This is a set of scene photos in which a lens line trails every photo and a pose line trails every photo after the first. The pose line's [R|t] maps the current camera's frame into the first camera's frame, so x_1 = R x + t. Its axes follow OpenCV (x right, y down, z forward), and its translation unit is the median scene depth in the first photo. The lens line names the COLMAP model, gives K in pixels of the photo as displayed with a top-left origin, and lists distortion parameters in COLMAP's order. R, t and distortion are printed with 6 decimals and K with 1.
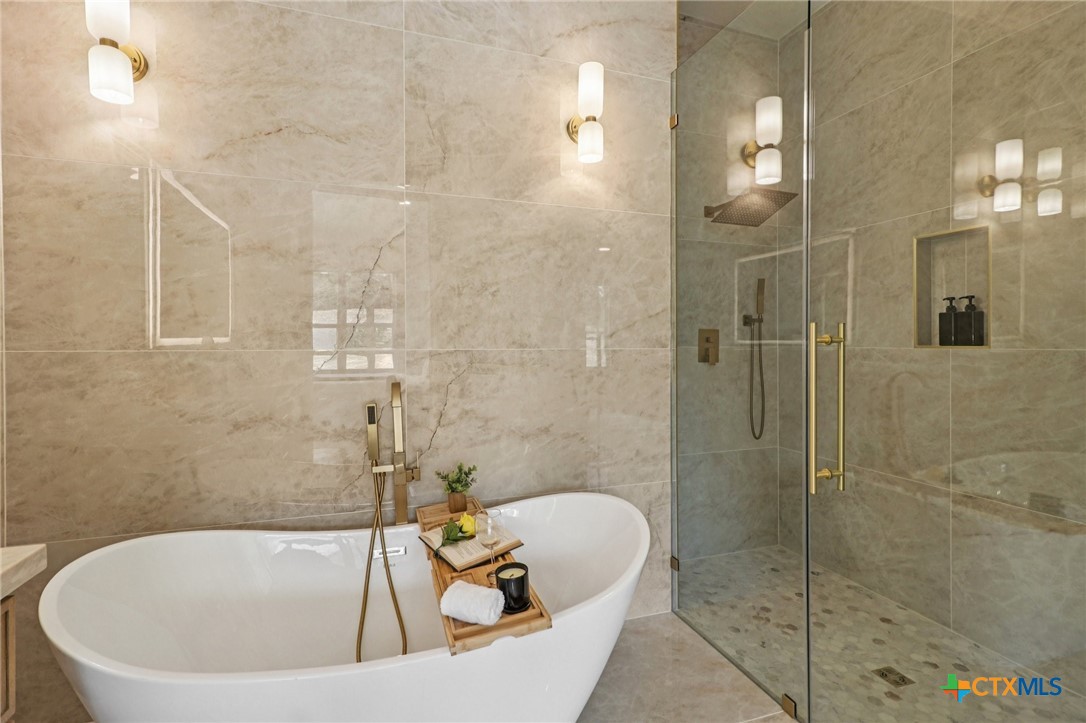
lens RADIAL K [[510.8, 0, 535.6], [0, 510.8, 353.0], [0, 0, 1]] dist [0.003582, 0.003183]
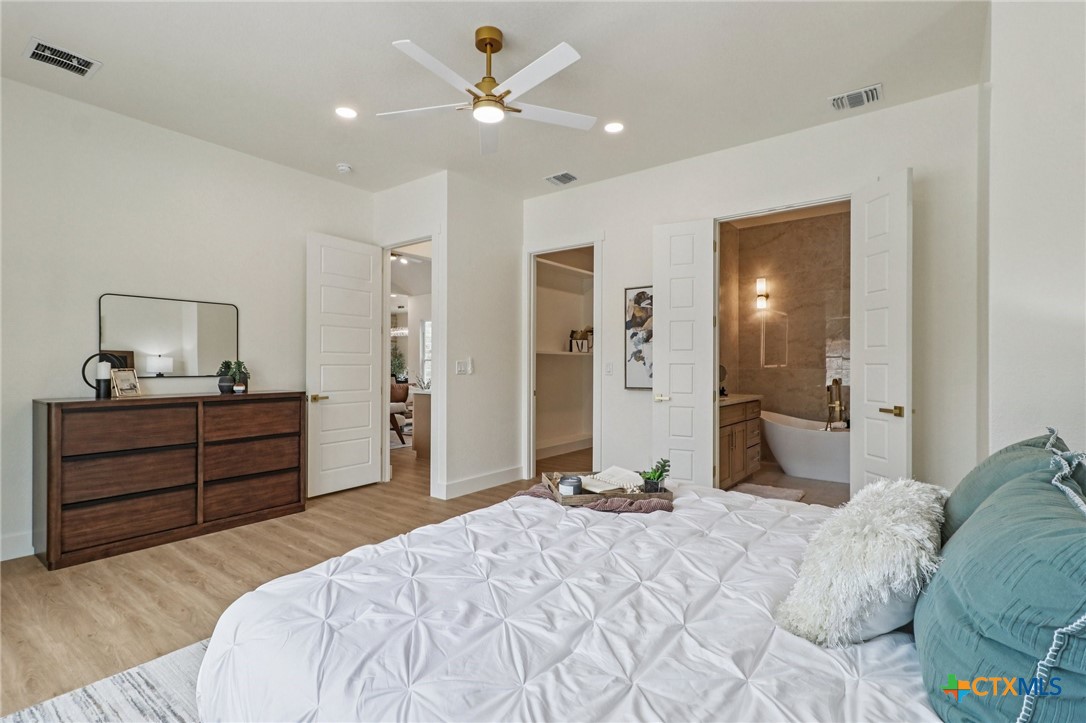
lens RADIAL K [[510.8, 0, 538.8], [0, 510.8, 363.6], [0, 0, 1]] dist [0.003582, 0.003183]
pose [[0.556288, 0.001063, -0.830989, 1.272494], [-0.016166, 0.999824, -0.009544, 0.017863], [0.830832, 0.018743, 0.556207, -2.203591]]
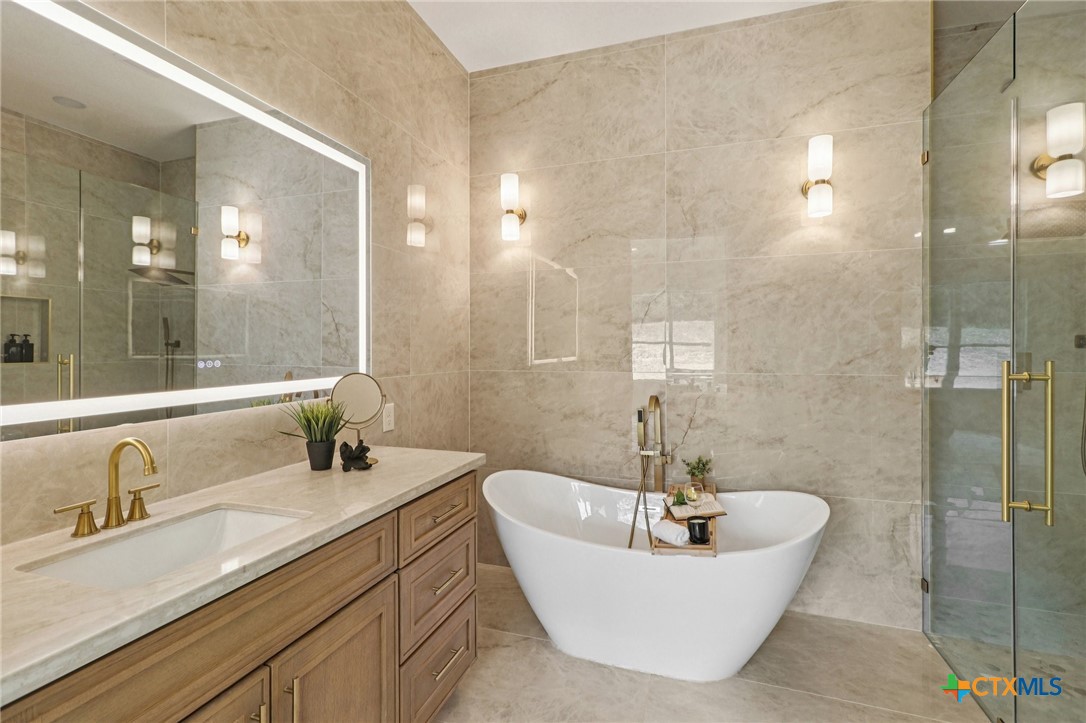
lens RADIAL K [[510.8, 0, 533.7], [0, 510.8, 349.7], [0, 0, 1]] dist [0.003582, 0.003183]
pose [[0.792774, -0.000931, -0.609515, 0.318409], [-0.009988, 0.999845, -0.014518, -0.045295], [0.609434, 0.017597, 0.792641, -0.354264]]
